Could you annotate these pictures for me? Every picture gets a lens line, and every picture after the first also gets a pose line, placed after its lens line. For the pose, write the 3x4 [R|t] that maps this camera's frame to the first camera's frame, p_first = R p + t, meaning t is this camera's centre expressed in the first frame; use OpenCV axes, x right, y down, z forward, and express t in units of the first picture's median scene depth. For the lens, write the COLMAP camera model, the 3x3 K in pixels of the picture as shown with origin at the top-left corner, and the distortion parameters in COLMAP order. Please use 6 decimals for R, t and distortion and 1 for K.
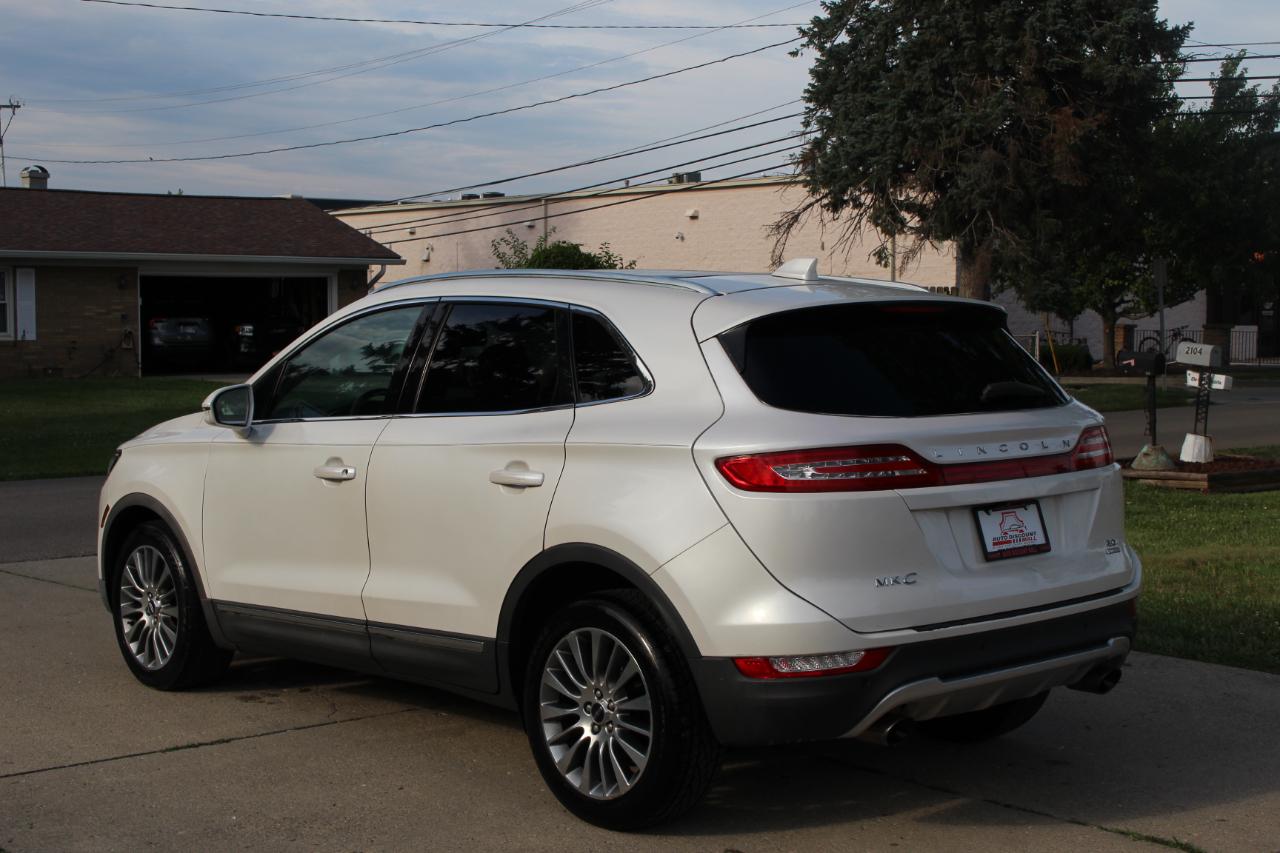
lens RADIAL K [[1922.6, 0, 648.2], [0, 1922.6, 420.4], [0, 0, 1]] dist [-0.058978, 0.000000]
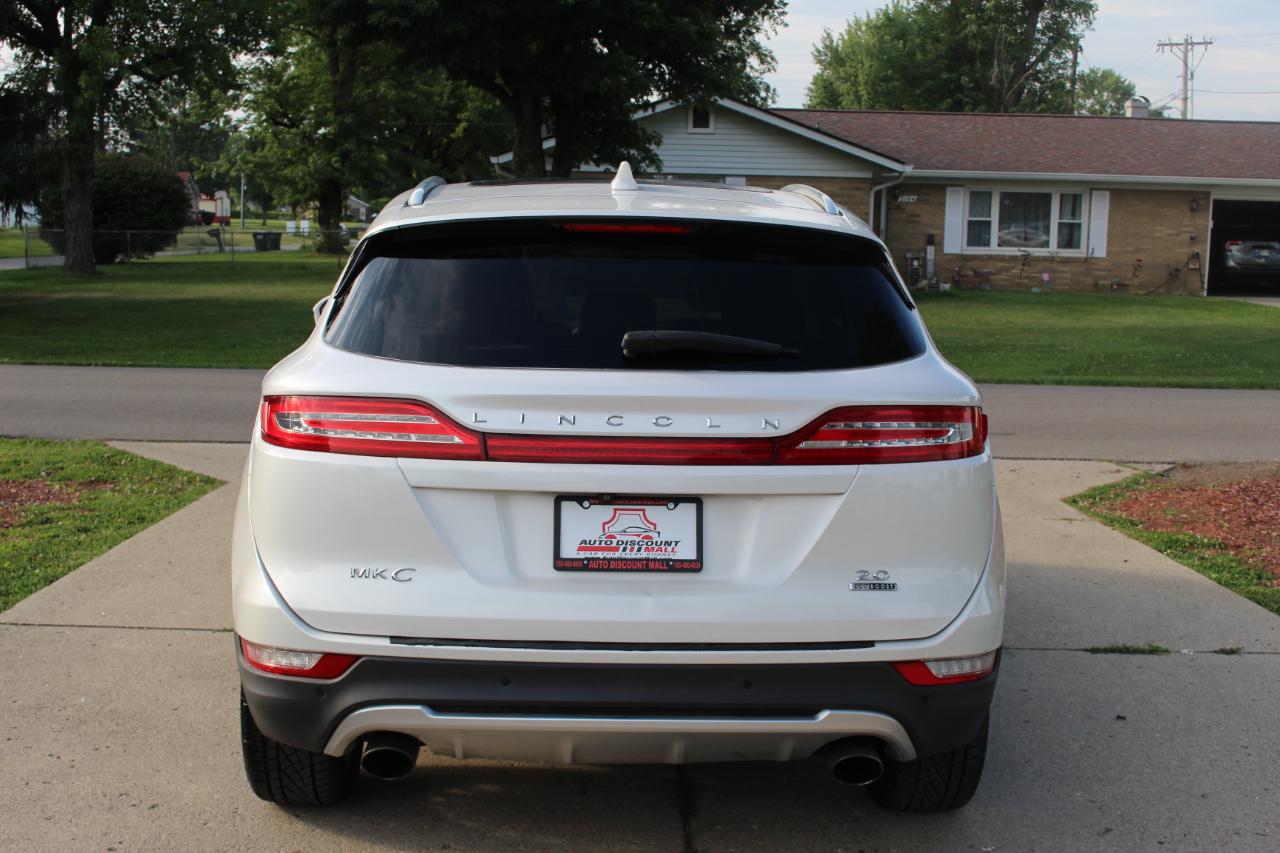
lens RADIAL K [[1699.8, 0, 639.6], [0, 1699.8, 425.2], [0, 0, 1]] dist [-0.050797, 0.000000]
pose [[0.749422, 0.098235, -0.654765, 0.550498], [-0.061306, 0.994979, 0.079110, -0.031736], [0.659249, -0.019146, 0.751681, 0.464967]]
